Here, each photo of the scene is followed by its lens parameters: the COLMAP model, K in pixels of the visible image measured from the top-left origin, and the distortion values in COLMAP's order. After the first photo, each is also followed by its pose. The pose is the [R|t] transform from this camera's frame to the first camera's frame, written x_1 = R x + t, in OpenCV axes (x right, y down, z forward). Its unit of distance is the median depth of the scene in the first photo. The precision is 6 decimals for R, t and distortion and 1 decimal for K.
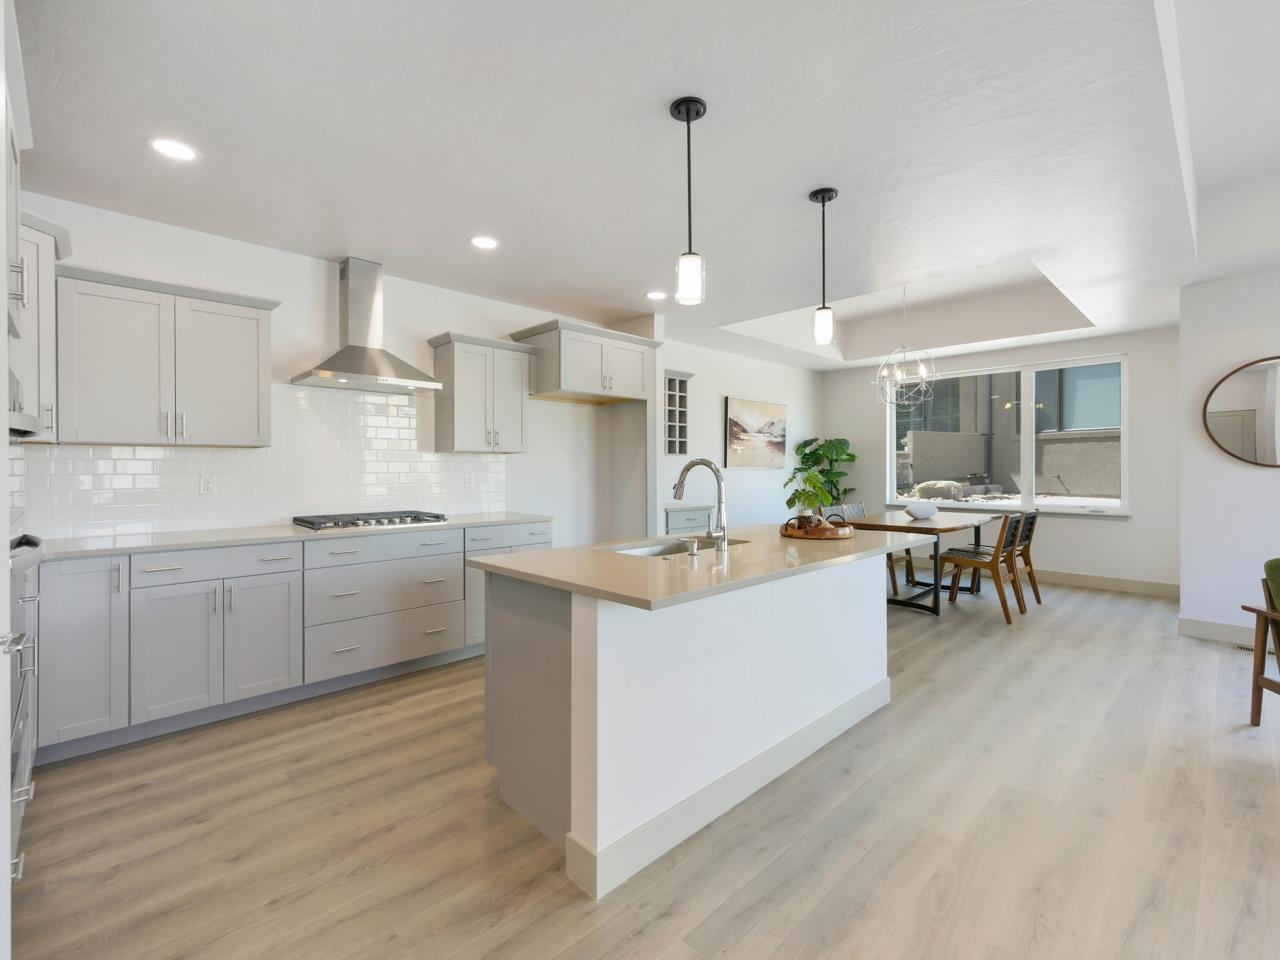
lens RADIAL K [[575.5, 0, 641.0], [0, 575.5, 467.6], [0, 0, 1]] dist [0.001975, -0.000002]
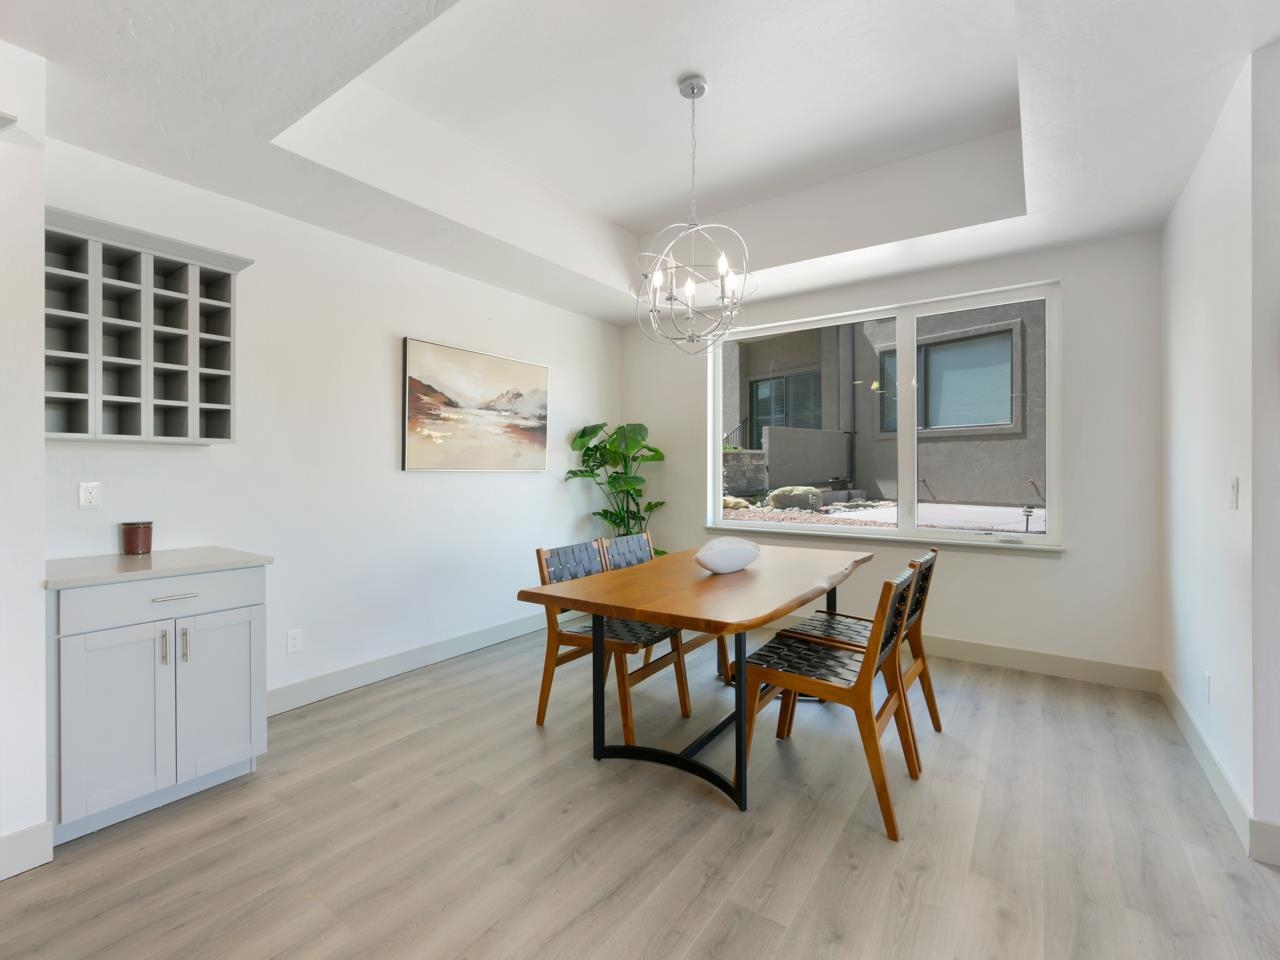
lens RADIAL K [[575.5, 0, 641.0], [0, 575.5, 467.6], [0, 0, 1]] dist [0.001975, -0.000002]
pose [[0.981598, 0.002406, 0.190943, 0.282904], [-0.001670, 0.999991, -0.004017, -0.000199], [-0.190950, 0.003624, 0.981593, 0.466900]]
